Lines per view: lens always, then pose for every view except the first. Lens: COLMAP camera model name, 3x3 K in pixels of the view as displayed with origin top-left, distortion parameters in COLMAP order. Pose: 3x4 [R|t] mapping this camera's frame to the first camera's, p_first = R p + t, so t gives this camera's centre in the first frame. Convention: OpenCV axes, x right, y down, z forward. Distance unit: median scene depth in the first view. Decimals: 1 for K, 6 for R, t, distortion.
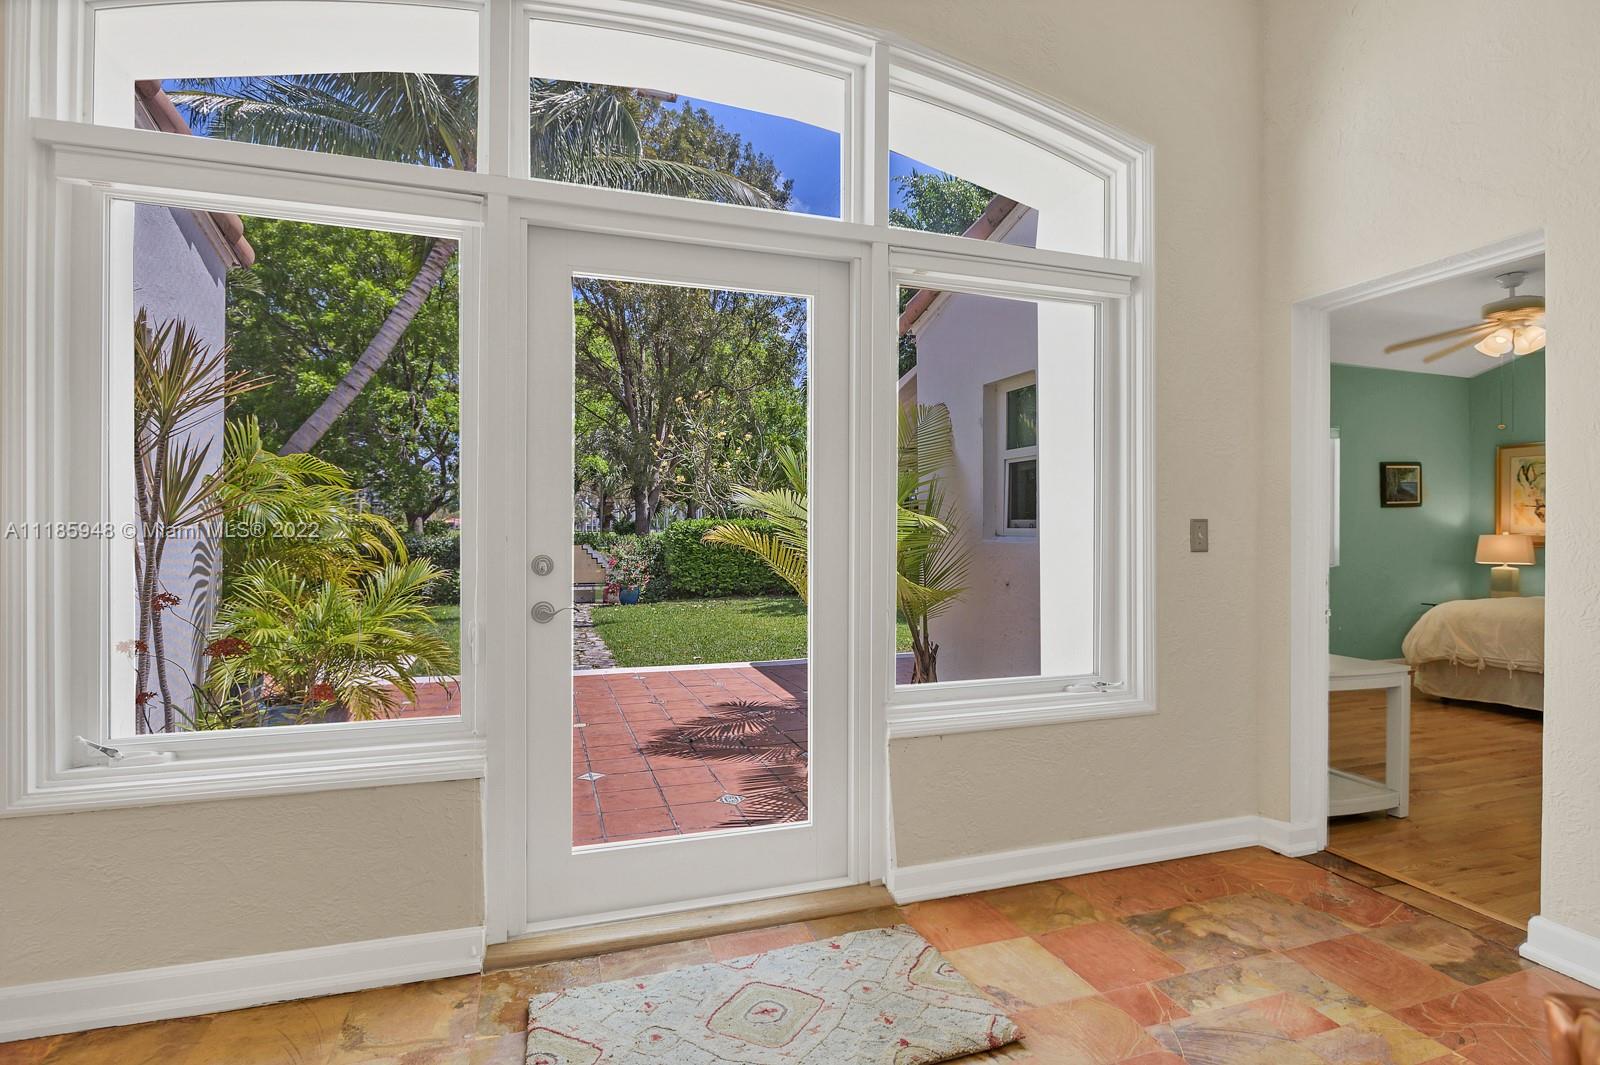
lens RADIAL K [[791.0, 0, 795.4], [0, 791.0, 518.9], [0, 0, 1]] dist [-0.002913, -0.000370]
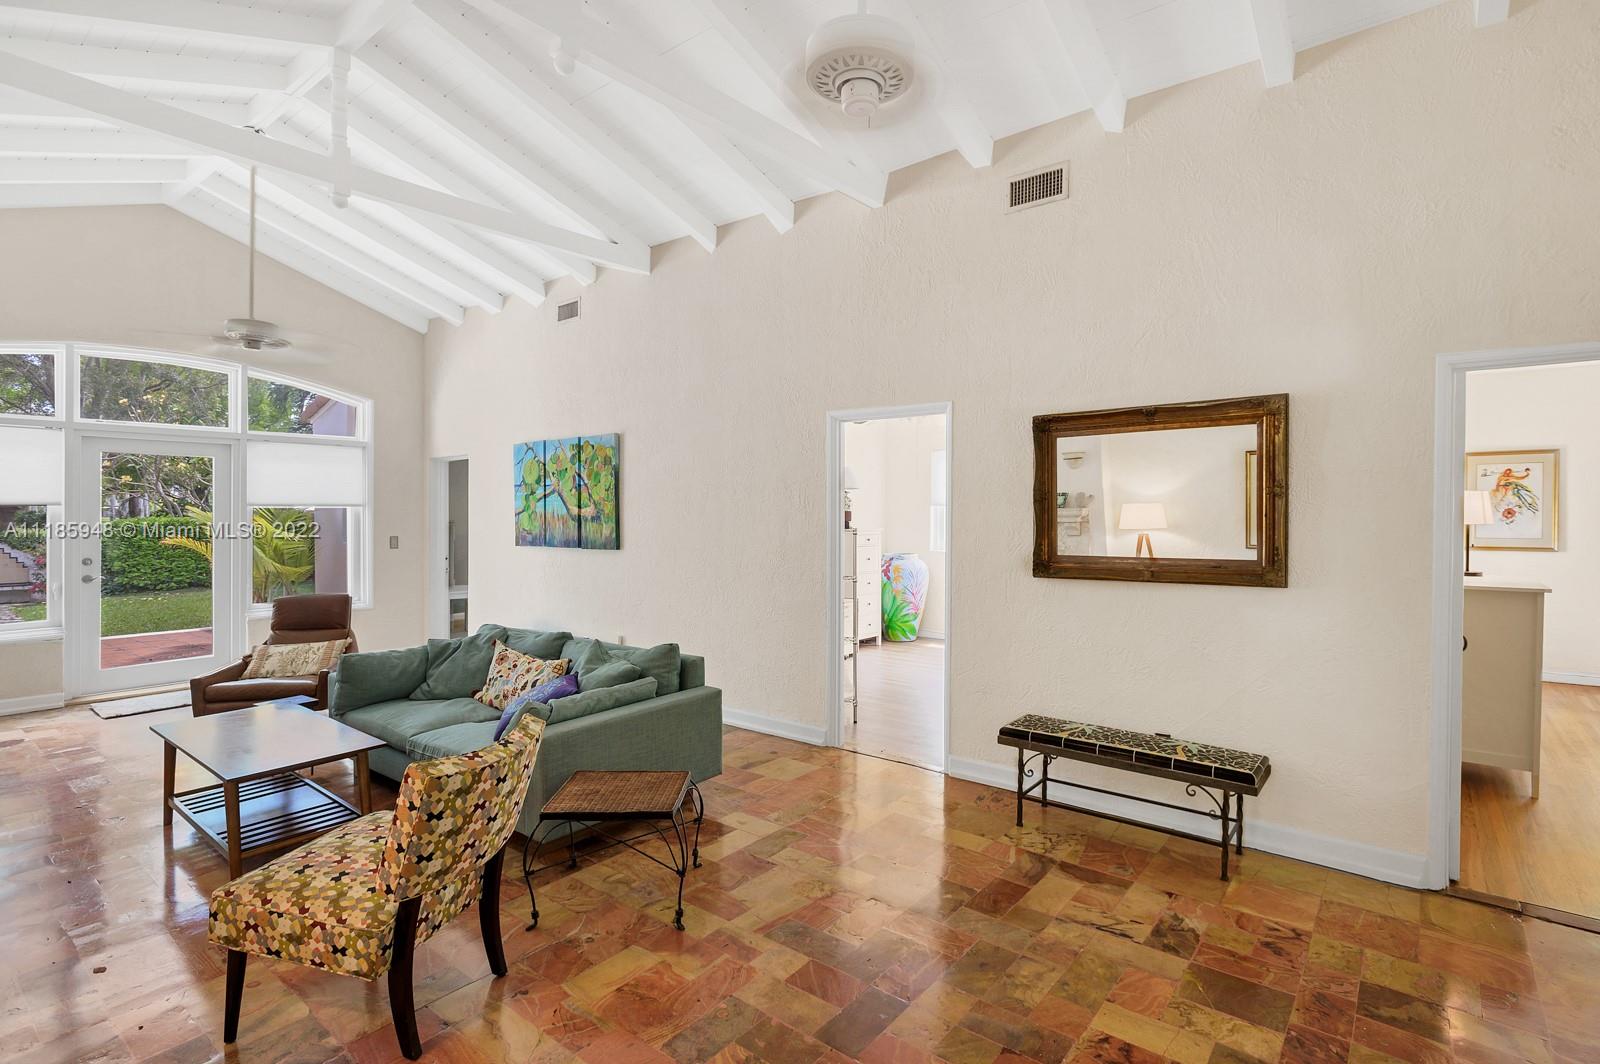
lens RADIAL K [[791.0, 0, 795.4], [0, 791.0, 518.4], [0, 0, 1]] dist [-0.002913, -0.000370]
pose [[0.841580, -0.006690, 0.540091, 0.103762], [-0.003455, 0.999836, 0.017769, -0.057590], [-0.540122, -0.016820, 0.841419, -1.028603]]
